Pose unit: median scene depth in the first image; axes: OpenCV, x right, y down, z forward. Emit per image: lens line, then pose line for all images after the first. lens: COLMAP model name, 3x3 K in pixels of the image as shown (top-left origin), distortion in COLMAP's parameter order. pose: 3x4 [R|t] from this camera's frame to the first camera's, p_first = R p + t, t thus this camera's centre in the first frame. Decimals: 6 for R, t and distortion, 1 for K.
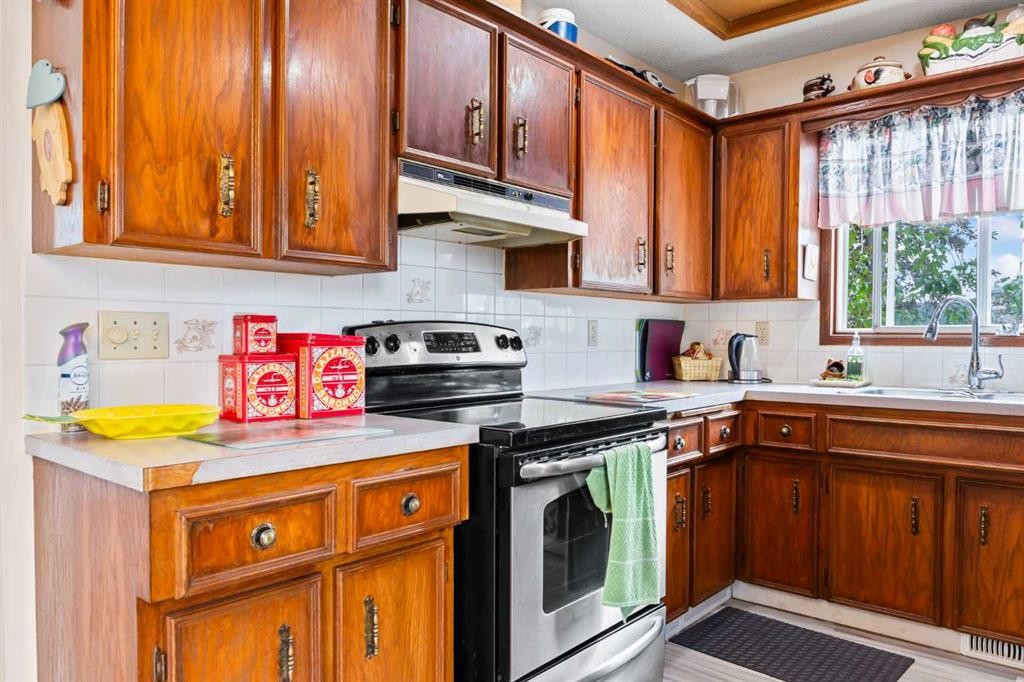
lens RADIAL K [[719.3, 0, 512.5], [0, 719.3, 352.8], [0, 0, 1]] dist [-0.002618, -0.001771]
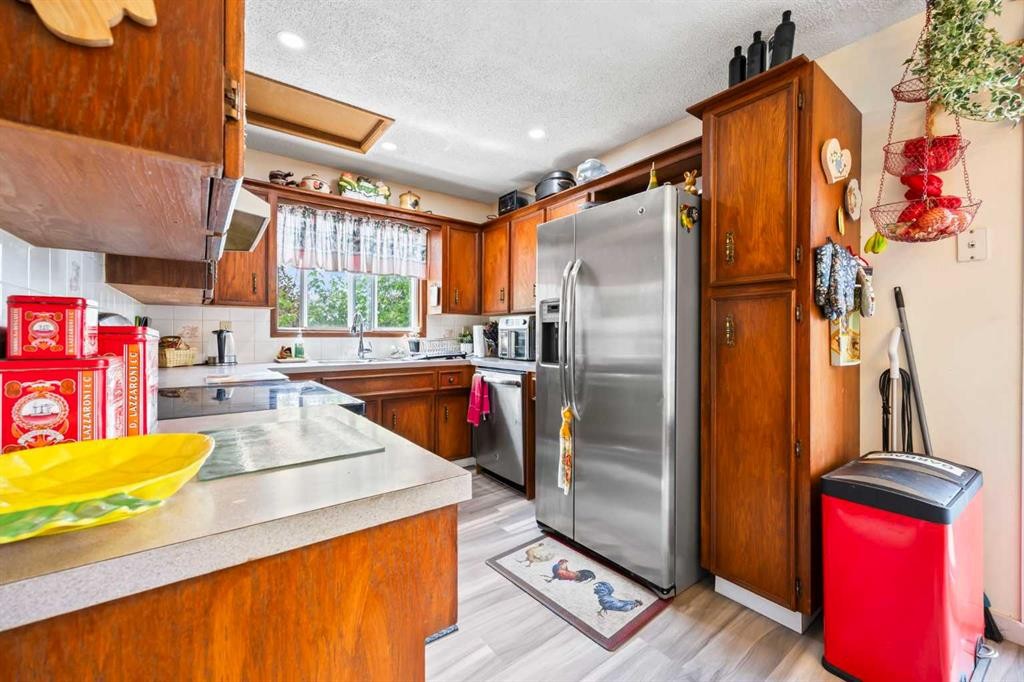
lens RADIAL K [[412.4, 0, 510.0], [0, 412.4, 338.2], [0, 0, 1]] dist [0.011095, 0.000026]
pose [[0.216256, -0.010324, 0.976282, -0.602470], [0.017661, 0.999822, 0.006661, -0.010114], [-0.976177, 0.015802, 0.216400, 0.489365]]
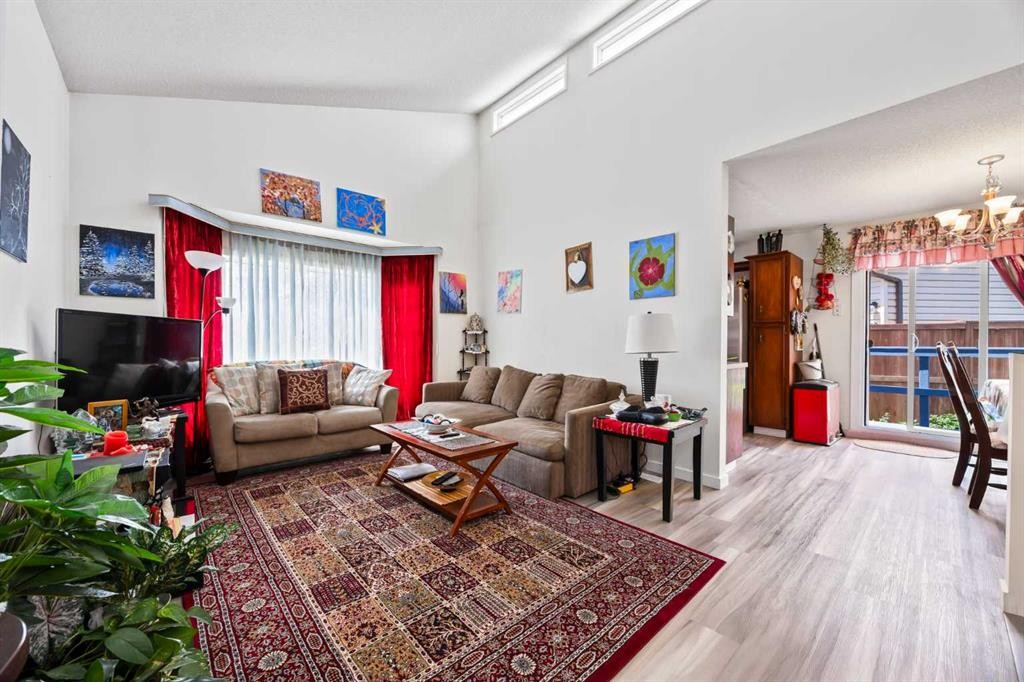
lens RADIAL K [[388.9, 0, 508.2], [0, 388.9, 348.2], [0, 0, 1]] dist [0.000875, 0.000075]
pose [[0.131872, -0.015269, 0.991149, -2.160053], [0.019461, 0.999729, 0.012812, -0.013567], [-0.991076, 0.017600, 0.132134, 1.418698]]
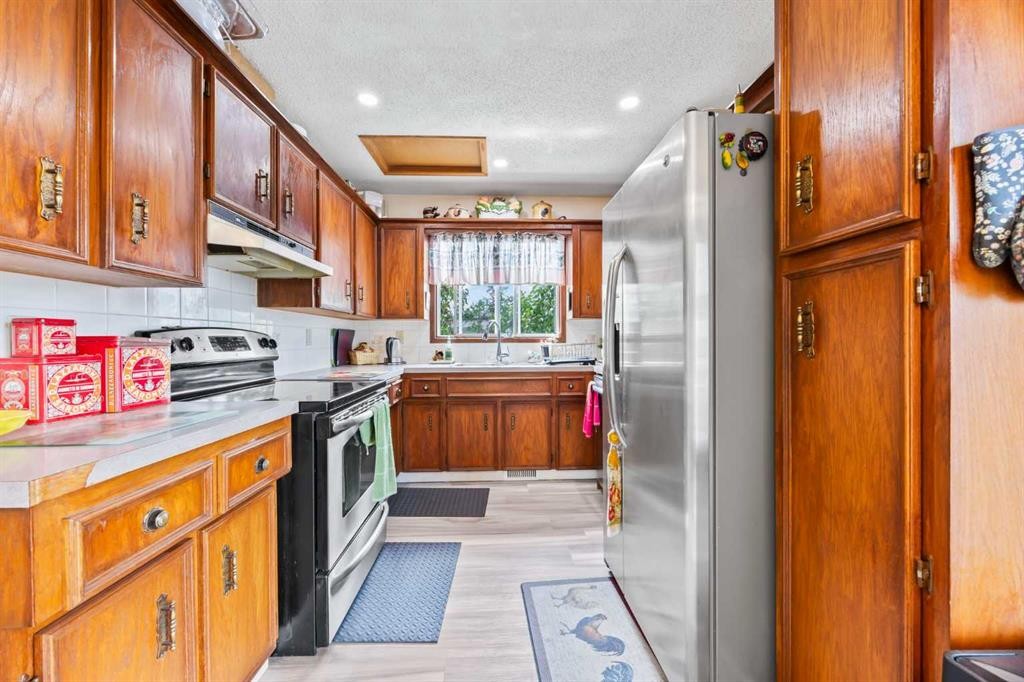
lens RADIAL K [[388.4, 0, 509.1], [0, 388.4, 344.2], [0, 0, 1]] dist [-0.001418, -0.000023]
pose [[0.731932, -0.012751, 0.681259, -0.236367], [0.020628, 0.999781, -0.003450, 0.000299], [-0.681066, 0.016578, 0.732035, 0.130055]]
